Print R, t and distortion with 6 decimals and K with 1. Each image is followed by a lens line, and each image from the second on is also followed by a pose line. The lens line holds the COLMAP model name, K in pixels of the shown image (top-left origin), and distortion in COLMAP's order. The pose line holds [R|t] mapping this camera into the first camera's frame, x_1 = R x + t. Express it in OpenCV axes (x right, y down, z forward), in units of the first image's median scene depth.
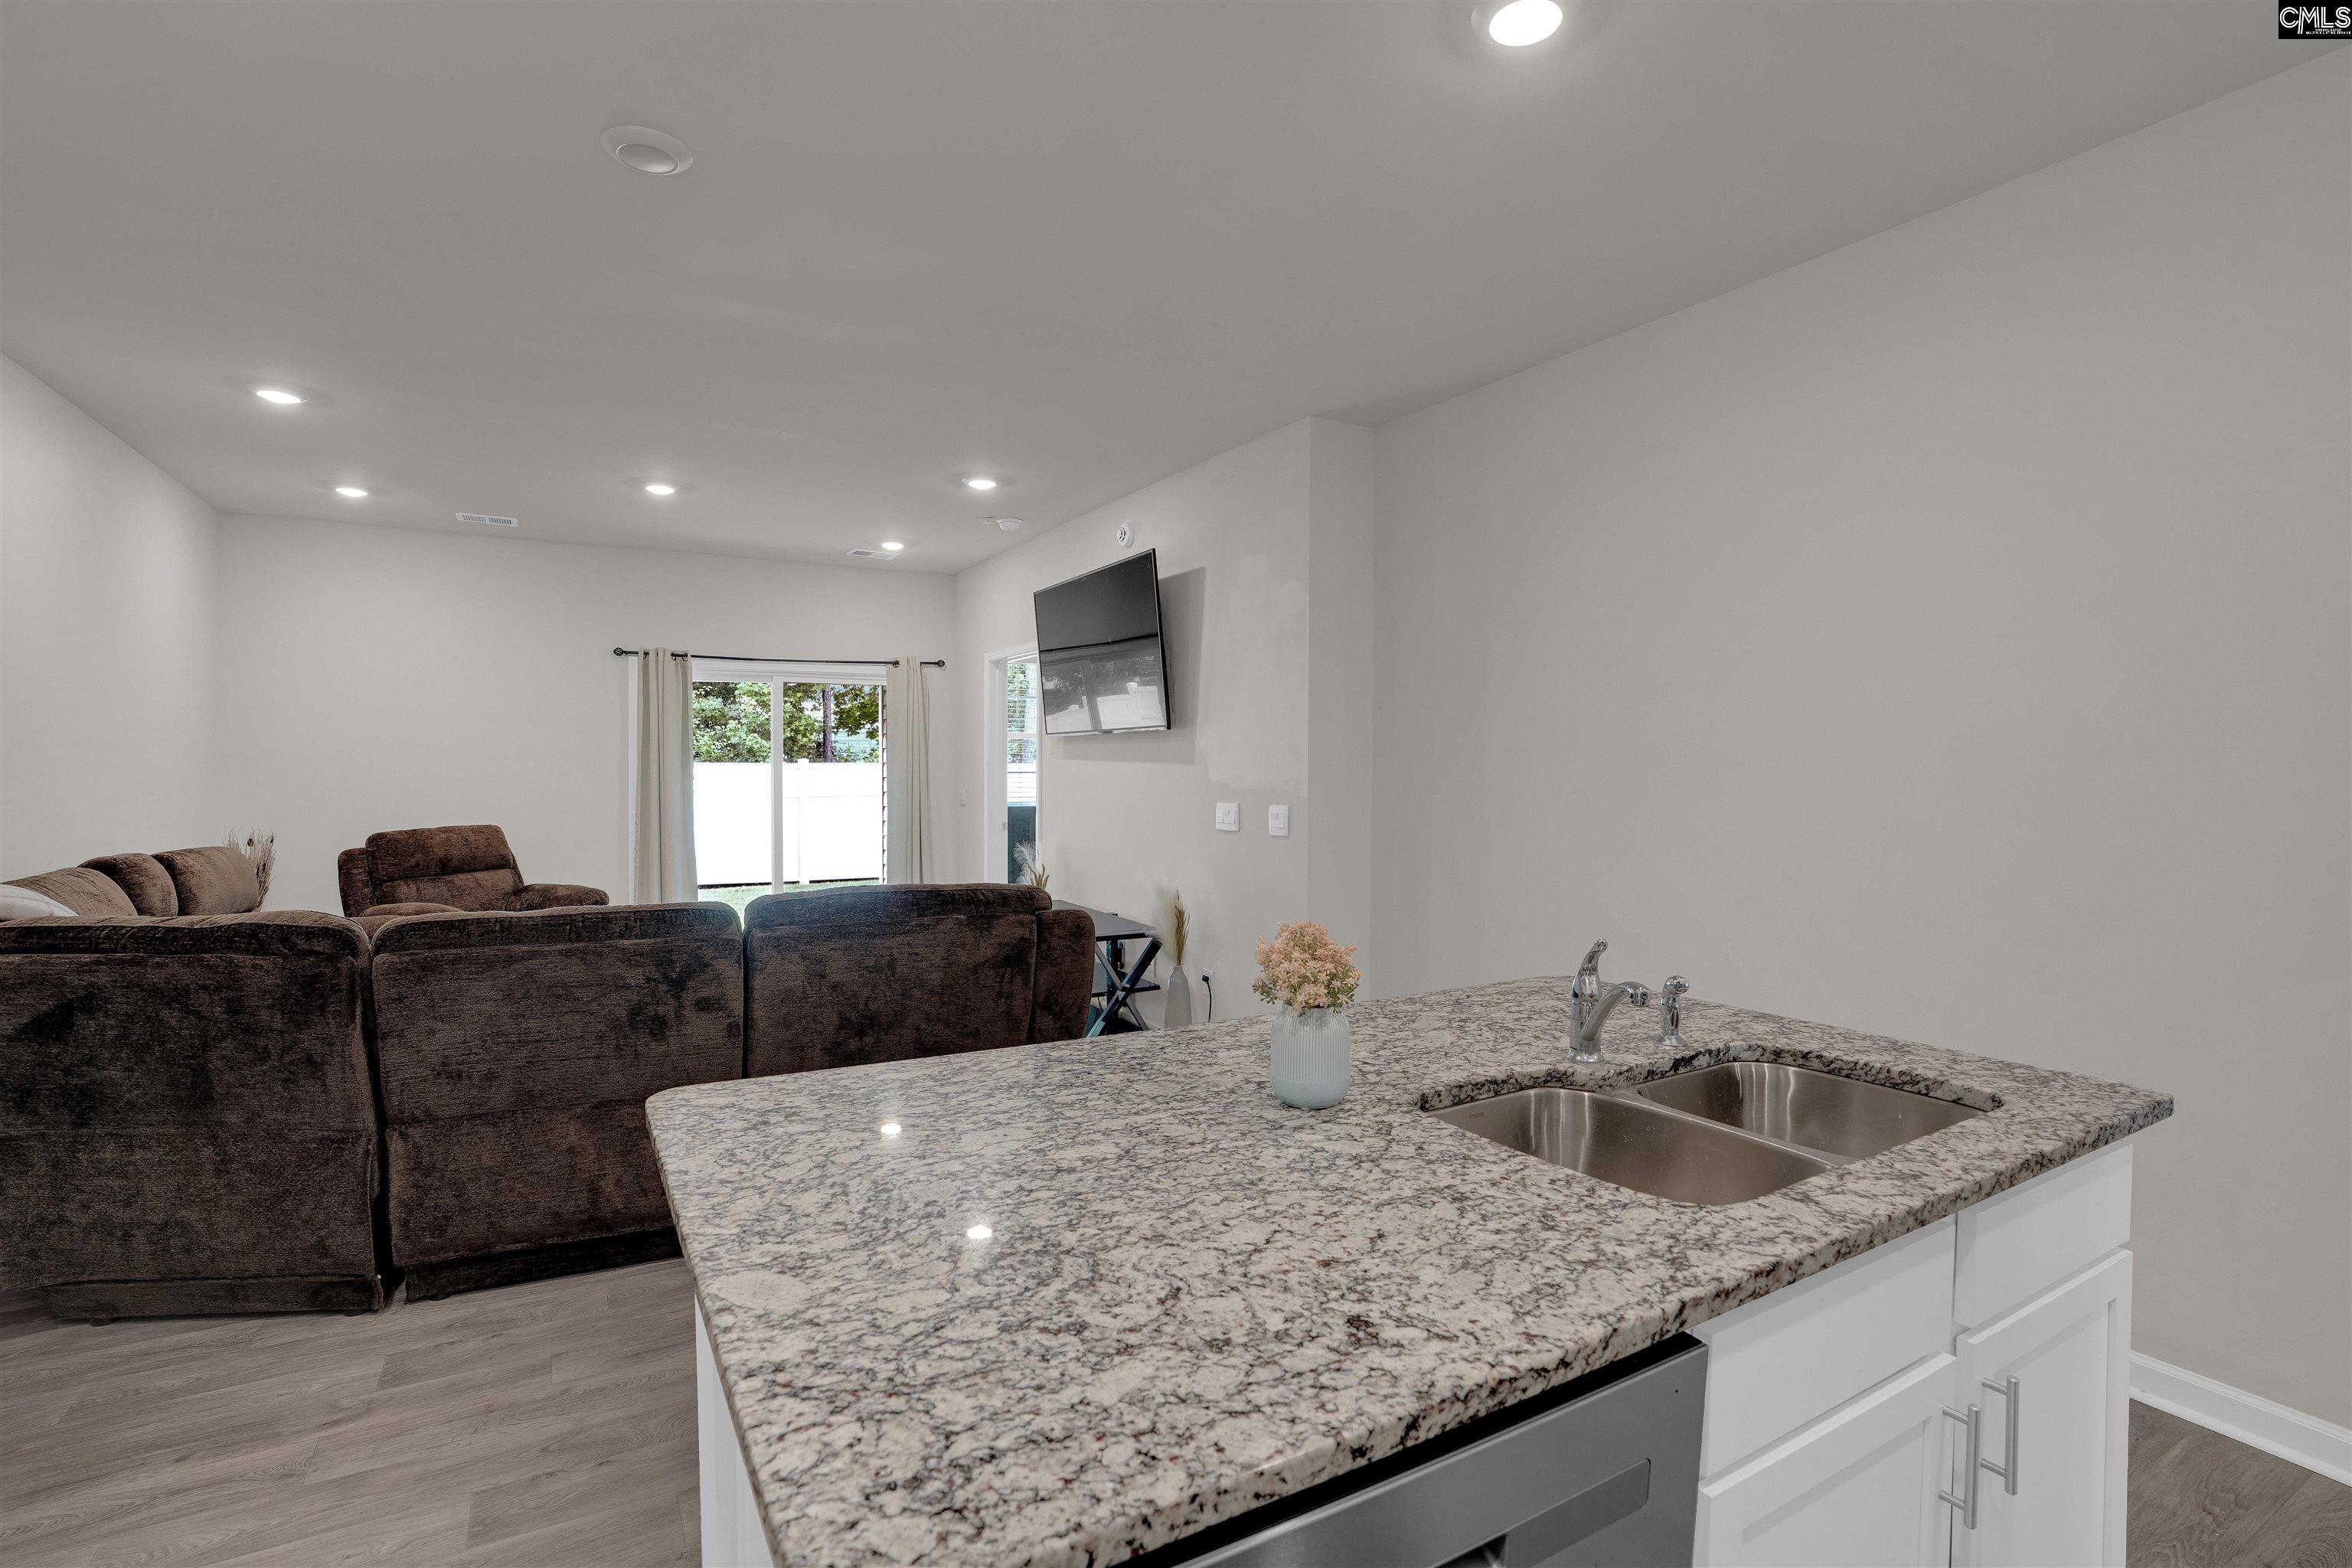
lens RADIAL K [[1101.9, 0, 1176.0], [0, 1101.9, 784.0], [0, 0, 1]] dist [-0.080898, 0.040315]
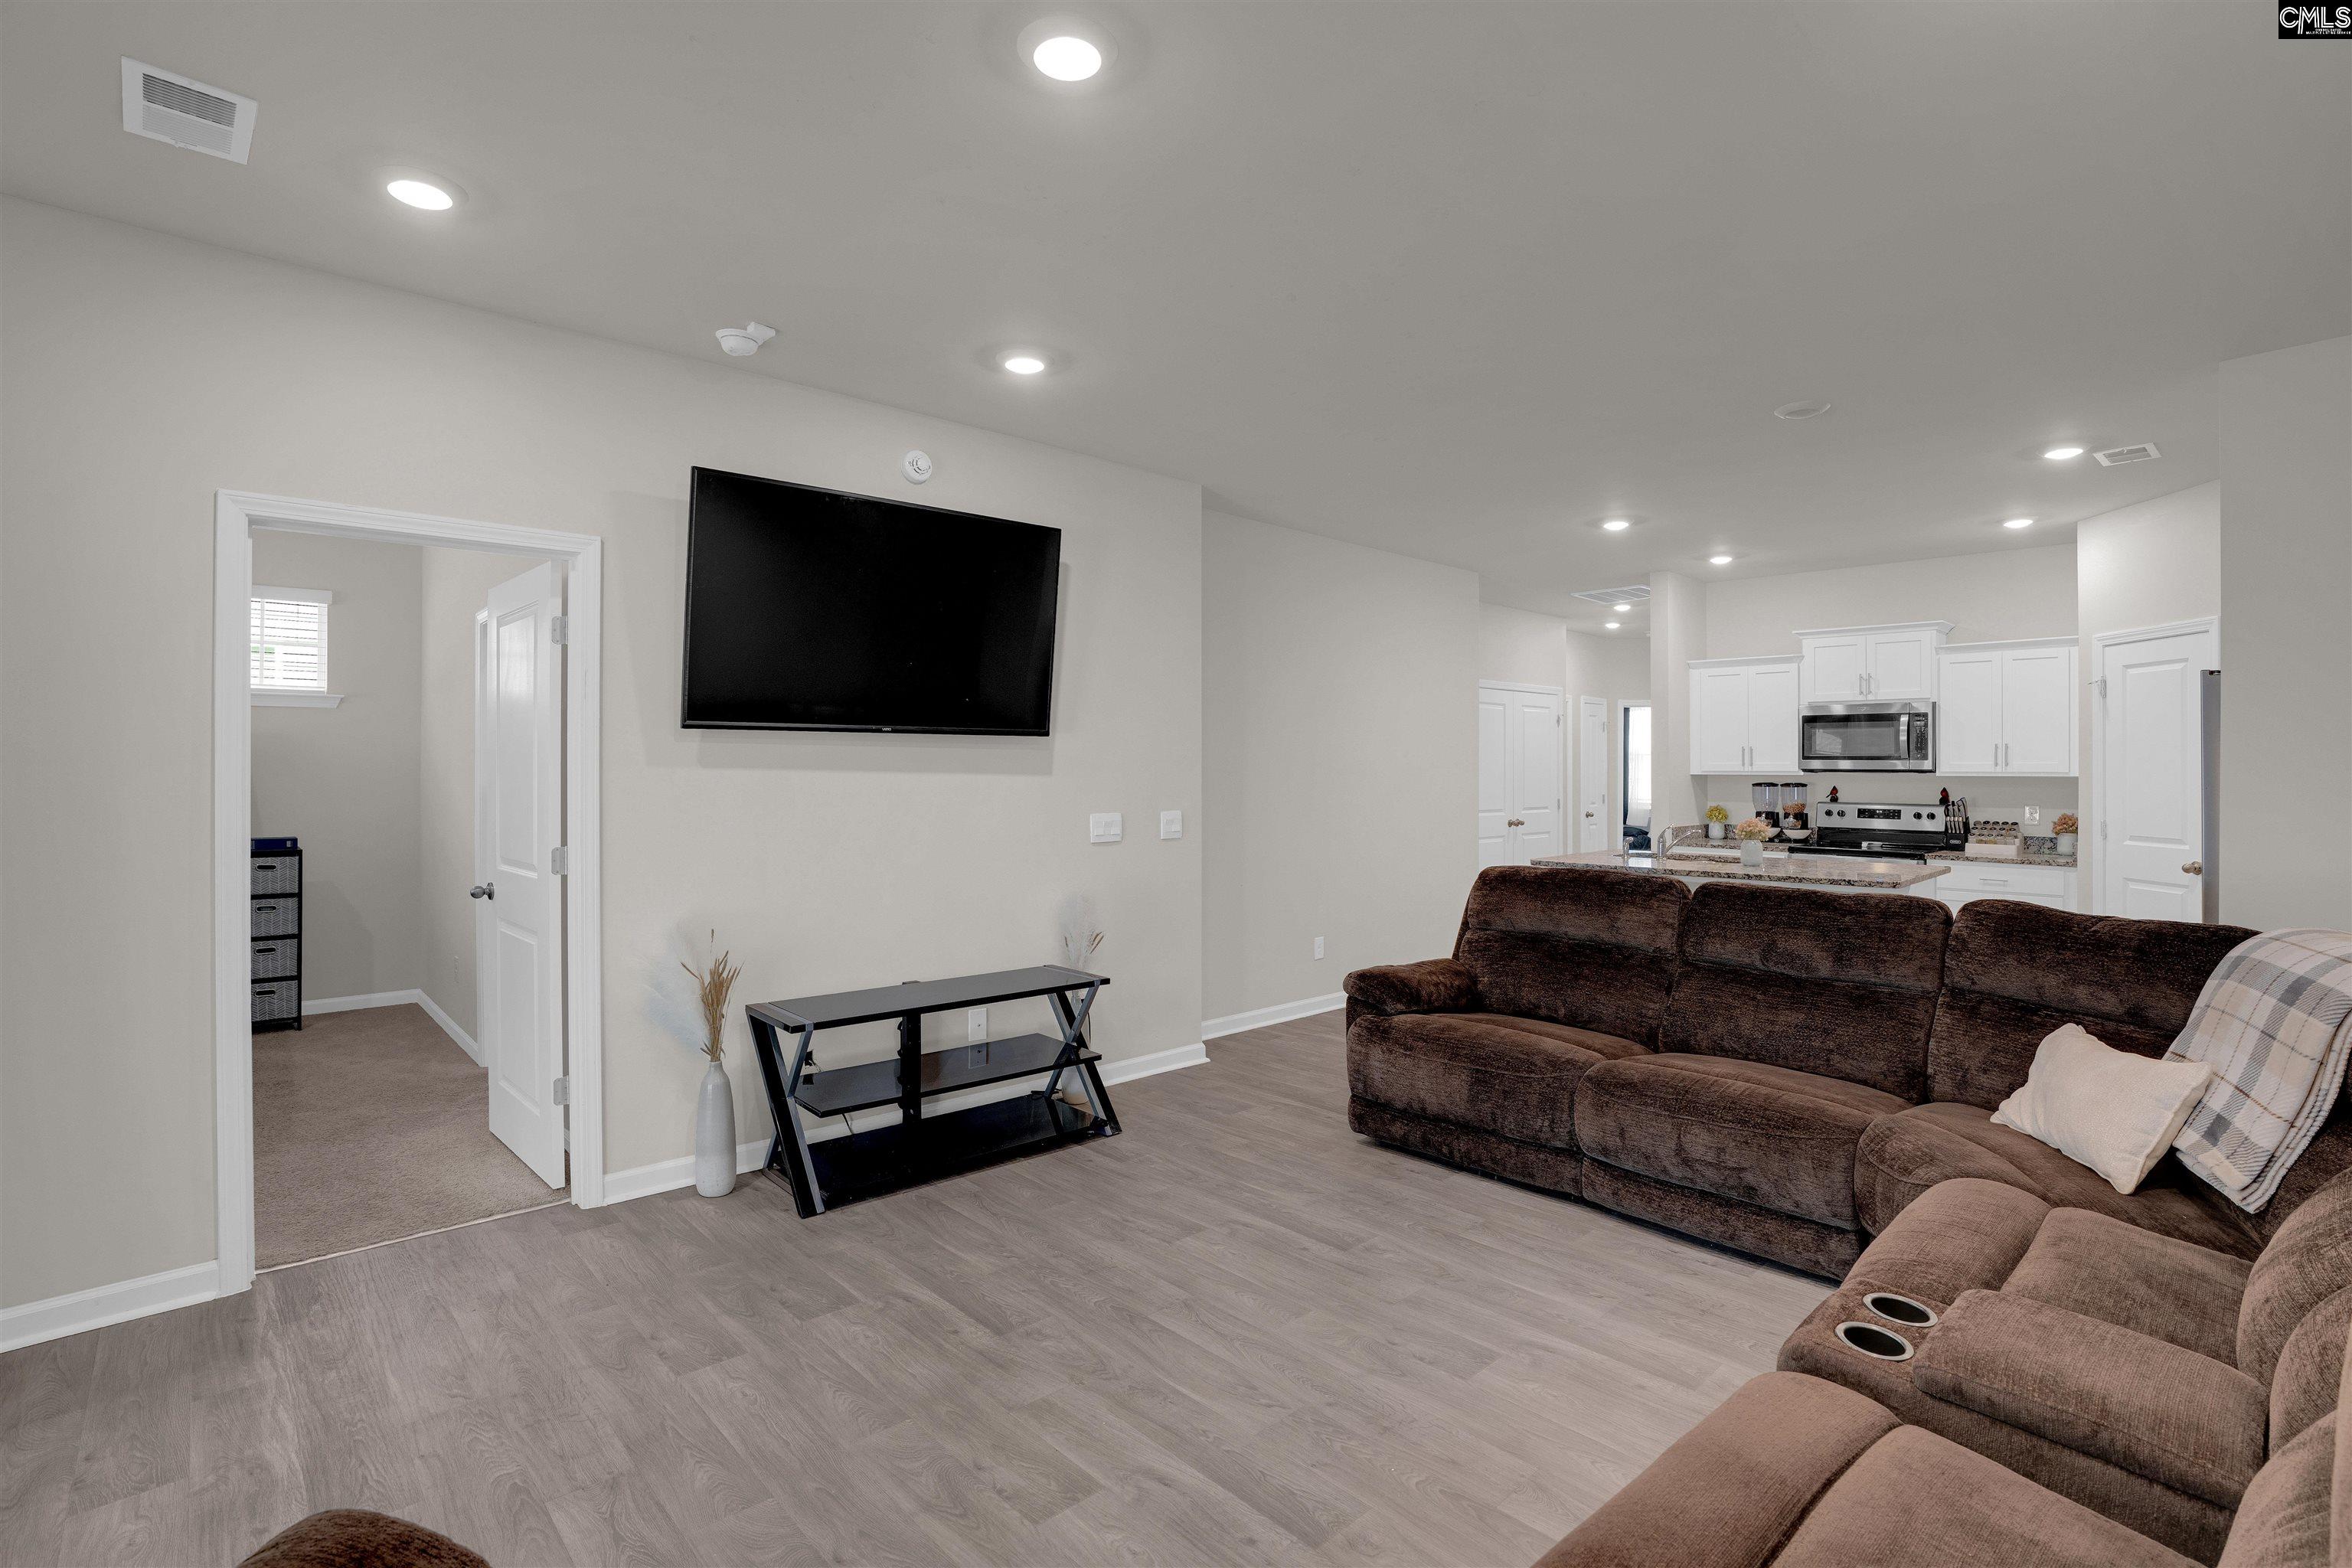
lens RADIAL K [[1082.7, 0, 1222.2], [0, 1082.7, 761.2], [0, 0, 1]] dist [-0.024504, 0.000129]
pose [[-0.257443, 0.003570, 0.966287, -0.915512], [0.009407, 0.999955, -0.001188, -0.027315], [-0.966248, 0.008784, -0.257466, 1.126552]]
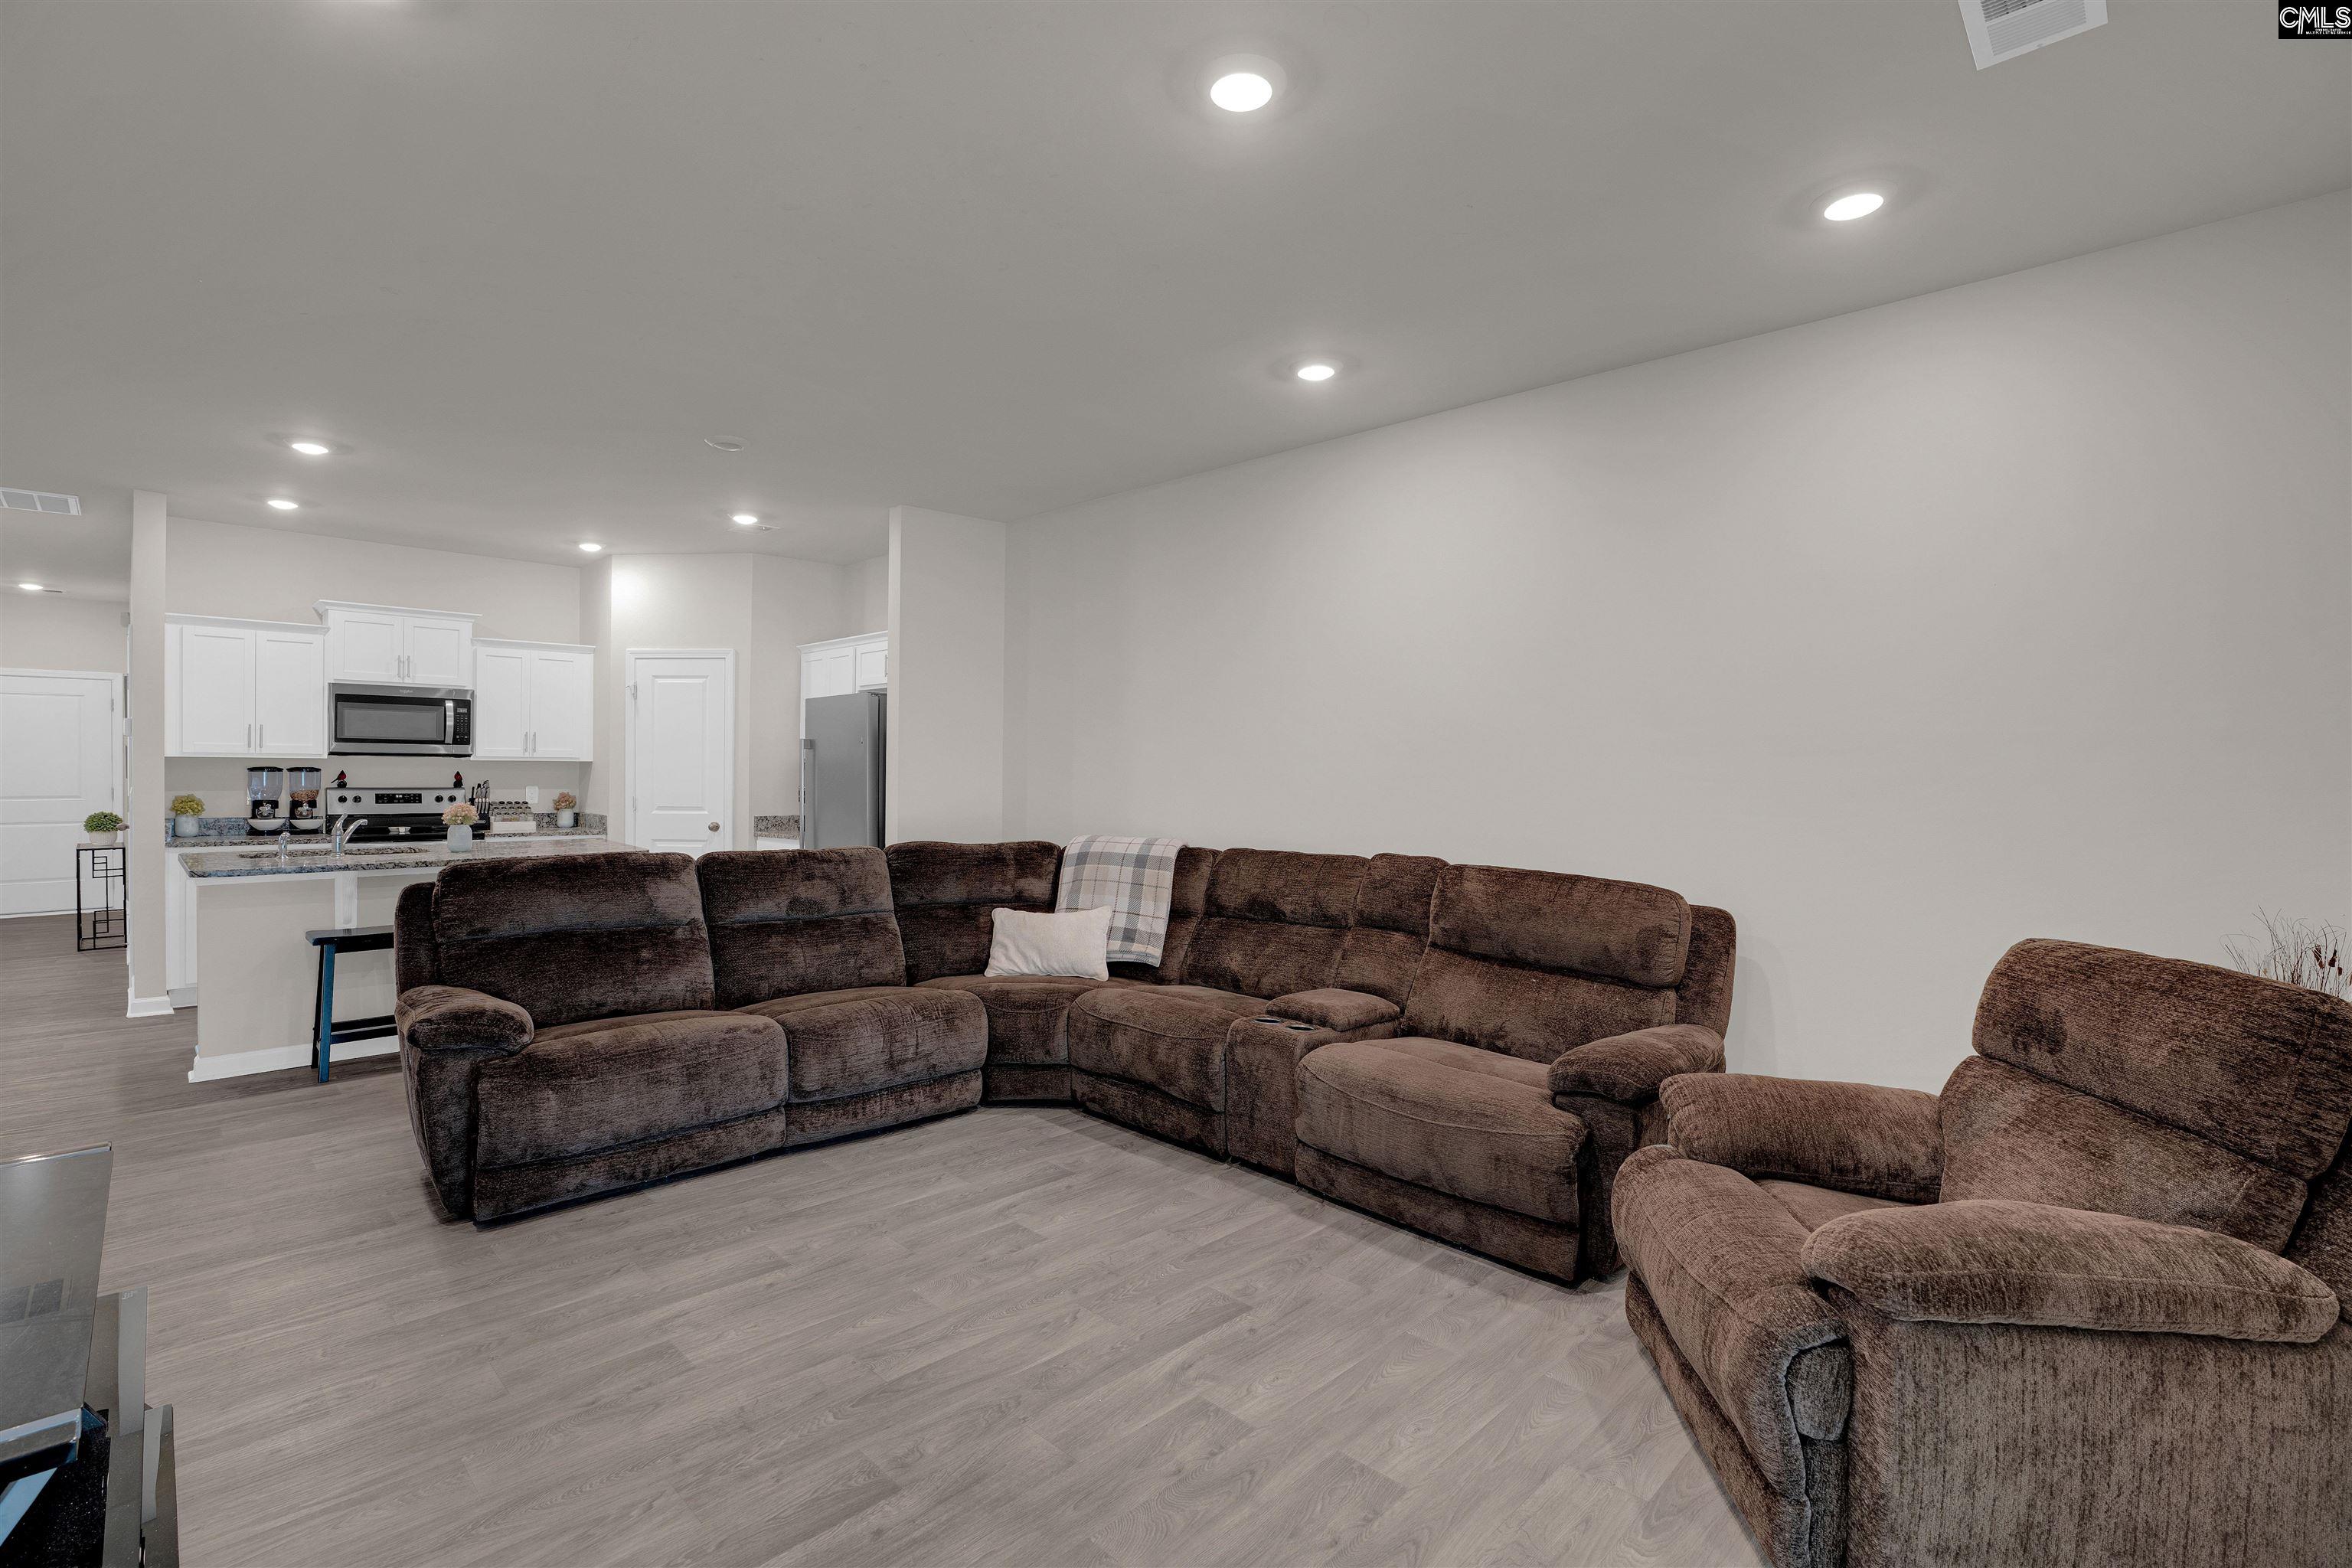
lens RADIAL K [[1053.9, 0, 1134.4], [0, 1053.9, 781.7], [0, 0, 1]] dist [-0.018523, 0.000355]
pose [[-0.971336, -0.010069, -0.237498, -0.373930], [-0.015891, 0.999618, 0.022611, -0.019292], [0.237180, 0.025737, -0.971125, 1.483034]]
